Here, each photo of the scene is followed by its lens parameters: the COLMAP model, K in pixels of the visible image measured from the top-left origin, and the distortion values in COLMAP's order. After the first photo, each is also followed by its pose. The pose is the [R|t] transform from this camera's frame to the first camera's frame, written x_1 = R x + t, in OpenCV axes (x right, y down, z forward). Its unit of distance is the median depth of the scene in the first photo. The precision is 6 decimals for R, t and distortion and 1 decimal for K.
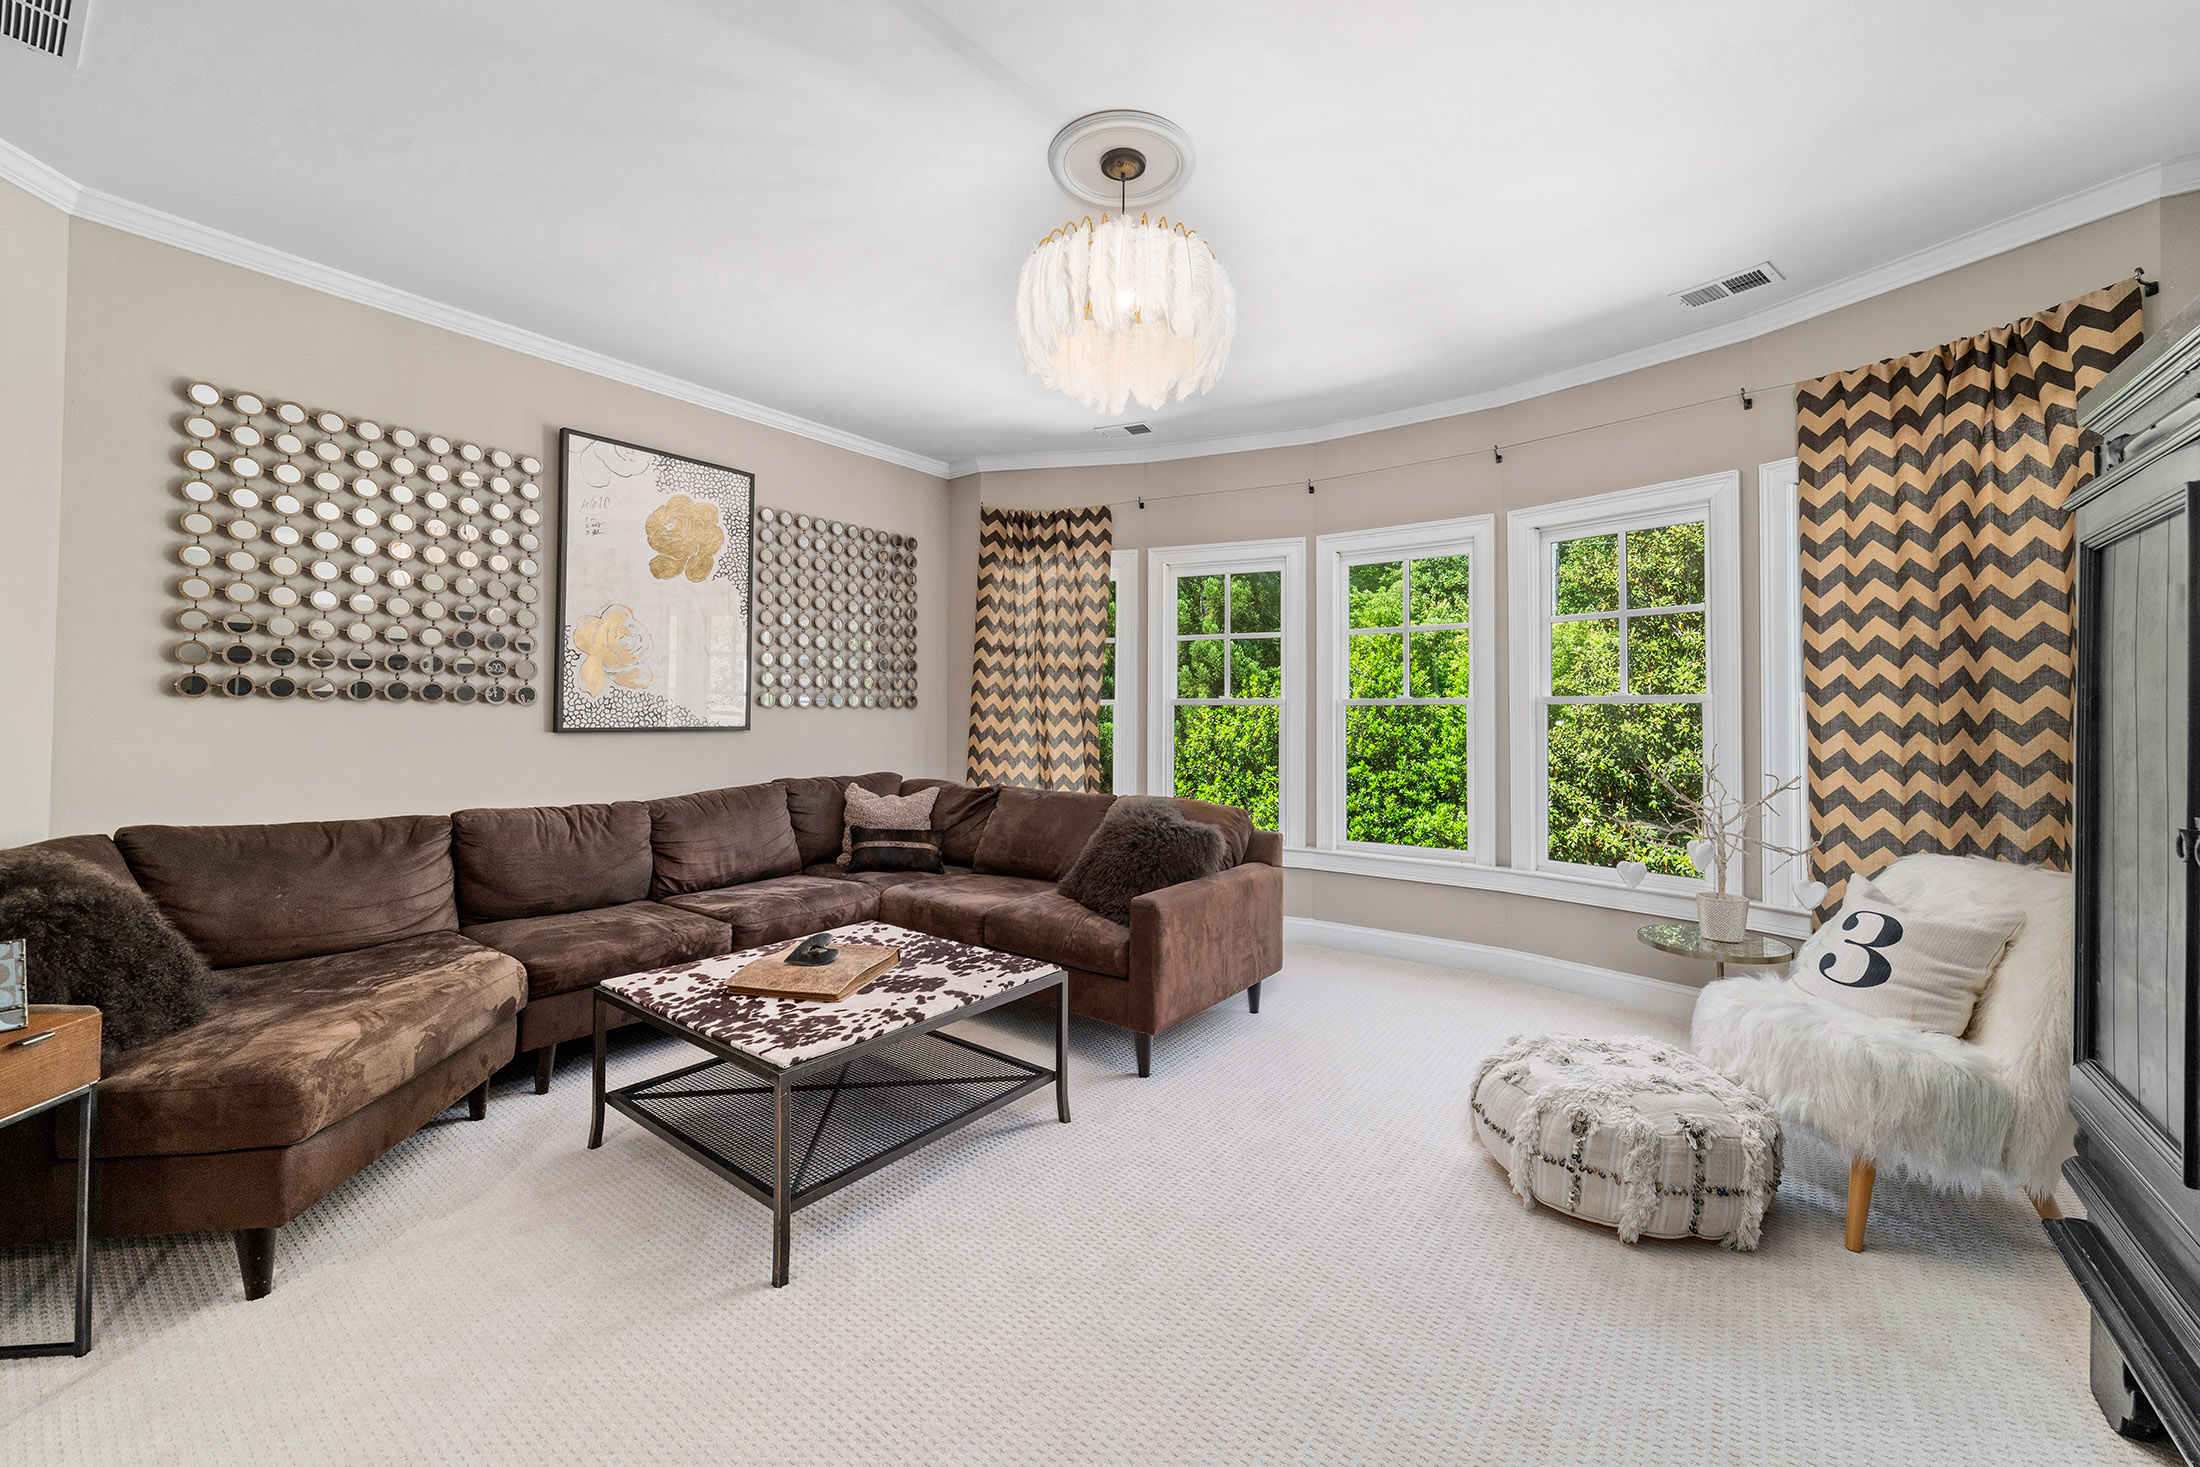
lens RADIAL K [[858.4, 0, 1096.7], [0, 858.4, 712.0], [0, 0, 1]] dist [-0.001521, -0.000310]
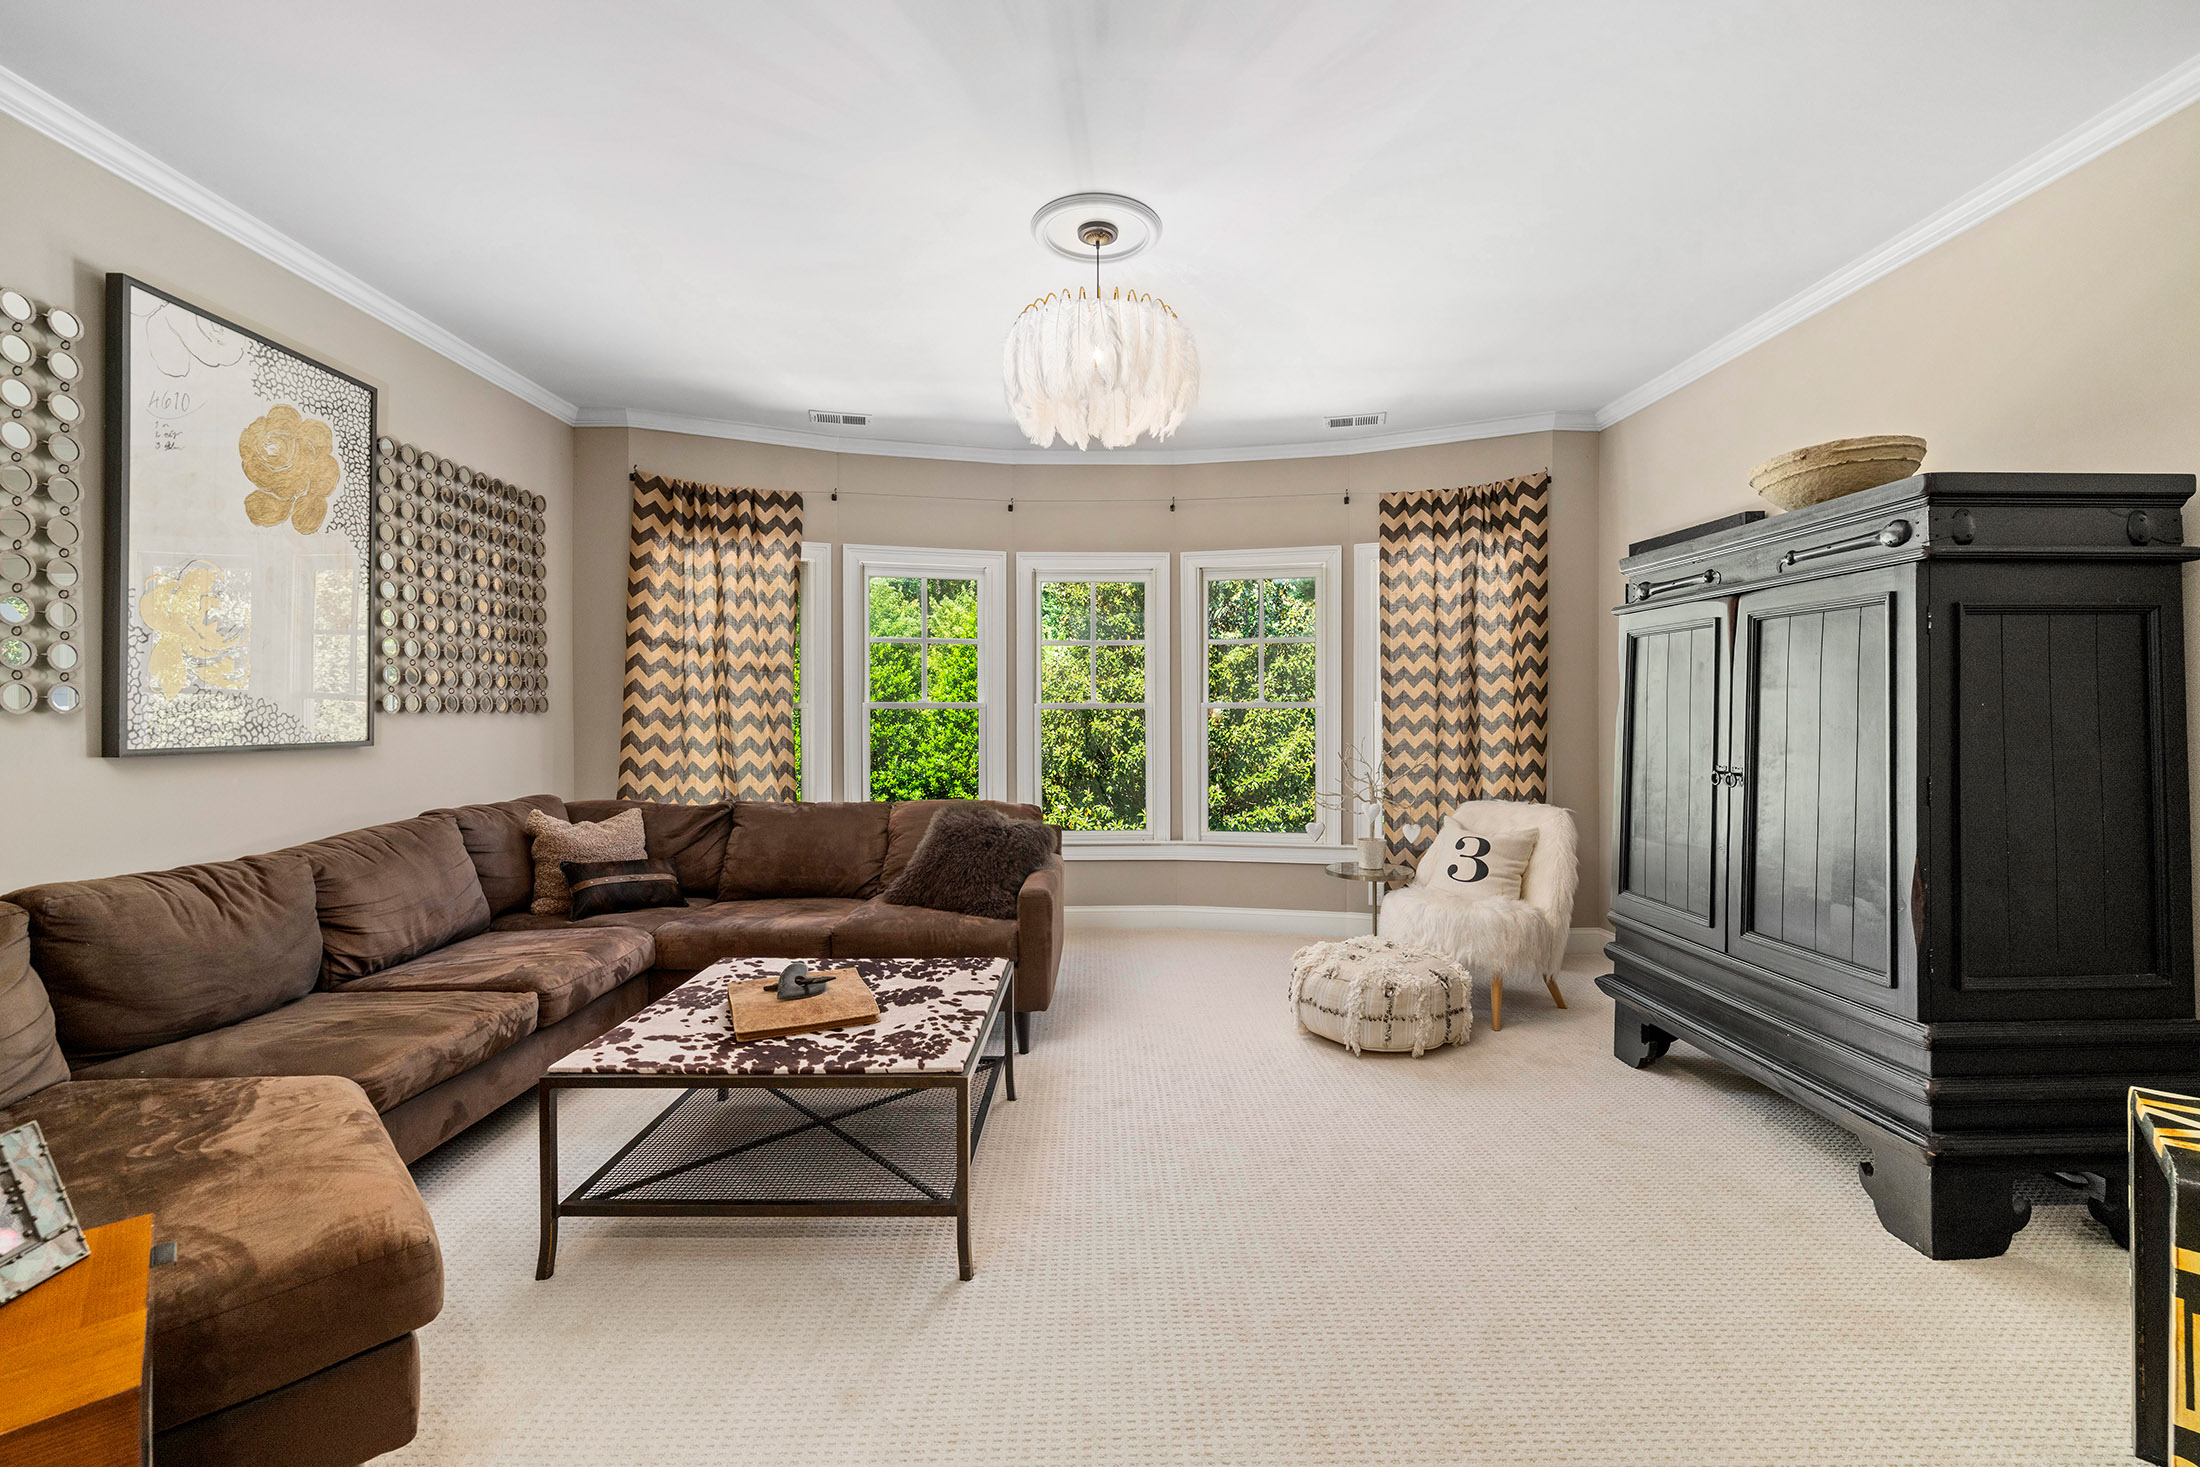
lens RADIAL K [[922.4, 0, 1106.6], [0, 922.4, 731.2], [0, 0, 1]] dist [0.001699, -0.000441]
pose [[0.791605, -0.016729, 0.610804, -0.476386], [0.002599, 0.999708, 0.024012, -0.009918], [-0.611028, -0.017421, 0.791417, 0.014131]]
